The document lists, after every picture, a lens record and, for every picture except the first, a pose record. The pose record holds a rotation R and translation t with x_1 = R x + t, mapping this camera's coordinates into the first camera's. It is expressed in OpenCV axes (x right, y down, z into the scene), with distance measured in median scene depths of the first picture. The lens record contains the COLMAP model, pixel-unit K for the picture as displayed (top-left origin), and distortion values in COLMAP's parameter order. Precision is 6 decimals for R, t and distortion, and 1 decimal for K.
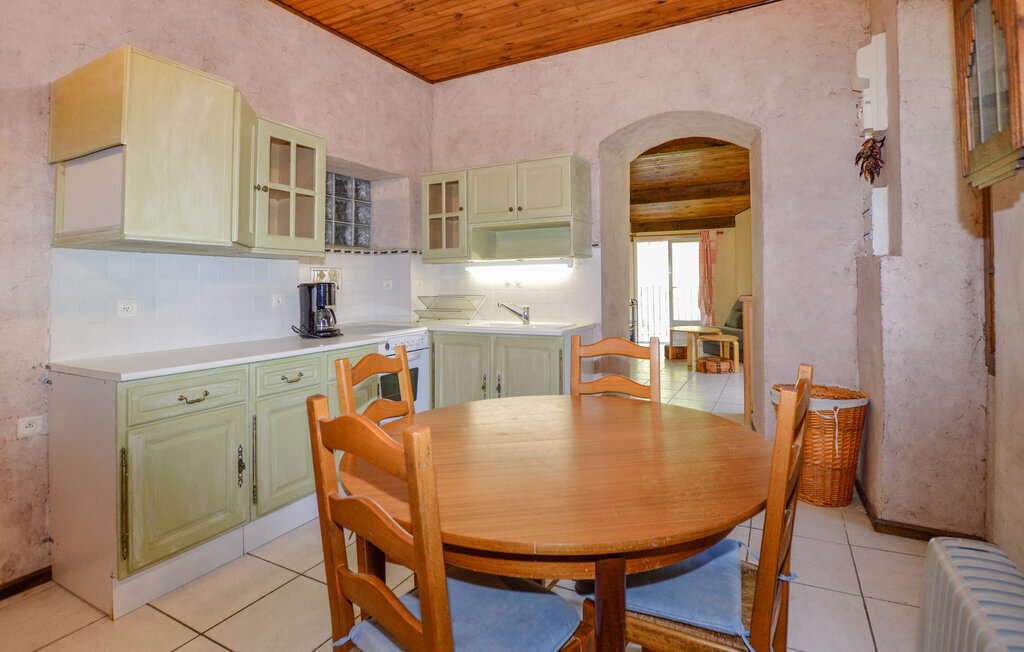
lens RADIAL K [[472.9, 0, 518.4], [0, 472.9, 283.2], [0, 0, 1]] dist [-0.029268, 0.000165]
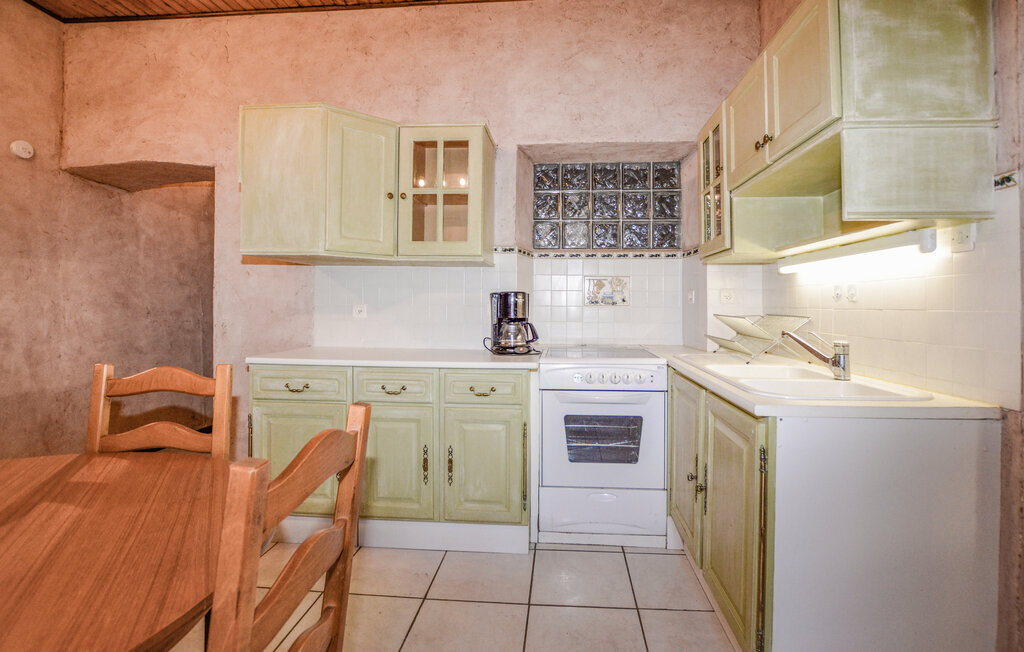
lens RADIAL K [[466.0, 0, 514.3], [0, 466.0, 308.3], [0, 0, 1]] dist [-0.042112, -0.000402]
pose [[0.429437, 0.027337, -0.902683, 0.414538], [-0.008716, 0.999621, 0.026126, 0.008376], [0.903055, -0.003351, 0.429513, 0.713339]]
